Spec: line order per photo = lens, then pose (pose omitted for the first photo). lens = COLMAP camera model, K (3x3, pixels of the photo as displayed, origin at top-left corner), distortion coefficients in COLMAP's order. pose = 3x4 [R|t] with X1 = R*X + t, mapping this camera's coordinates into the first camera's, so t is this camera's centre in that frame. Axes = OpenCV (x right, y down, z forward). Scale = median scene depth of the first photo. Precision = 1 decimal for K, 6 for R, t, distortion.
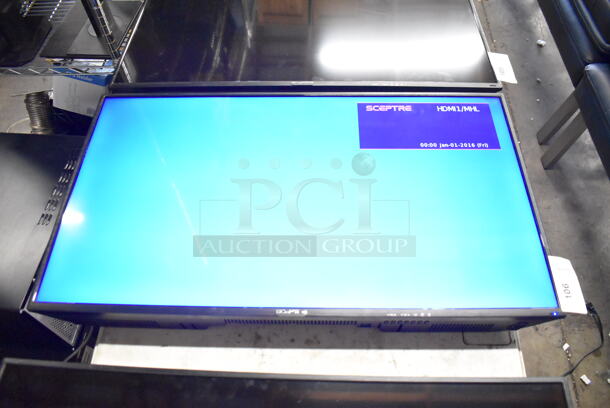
lens RADIAL K [[476.1, 0, 305.0], [0, 476.1, 204.0], [0, 0, 1]] dist [-0.101086, -0.000993]
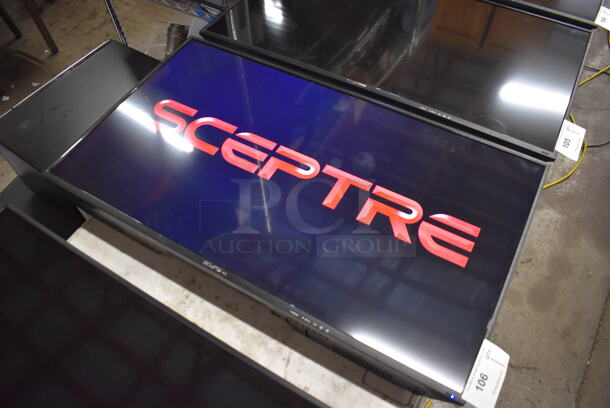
lens RADIAL K [[476.1, 0, 305.0], [0, 476.1, 204.0], [0, 0, 1]] dist [-0.101086, -0.000993]
pose [[0.874609, 0.388359, -0.290235, 0.297158], [-0.389346, 0.919334, 0.056873, -0.034181], [0.288910, 0.063260, 0.955264, 0.019956]]
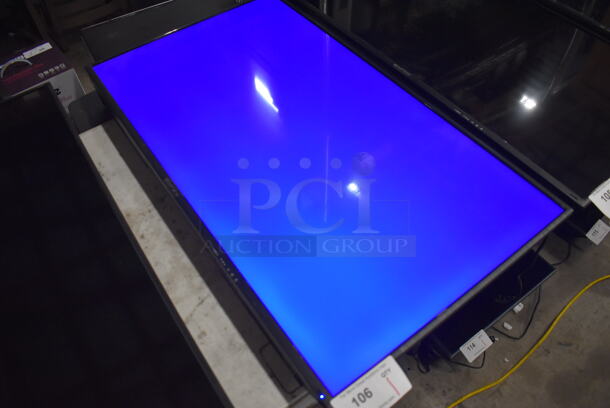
lens RADIAL K [[472.6, 0, 305.0], [0, 472.6, 204.0], [0, 0, 1]] dist [-0.094645, 0.003773]
pose [[0.601456, 0.629244, -0.492241, 0.516394], [-0.649458, 0.743924, 0.157421, -0.079865], [0.465246, 0.225009, 0.856106, 0.174044]]
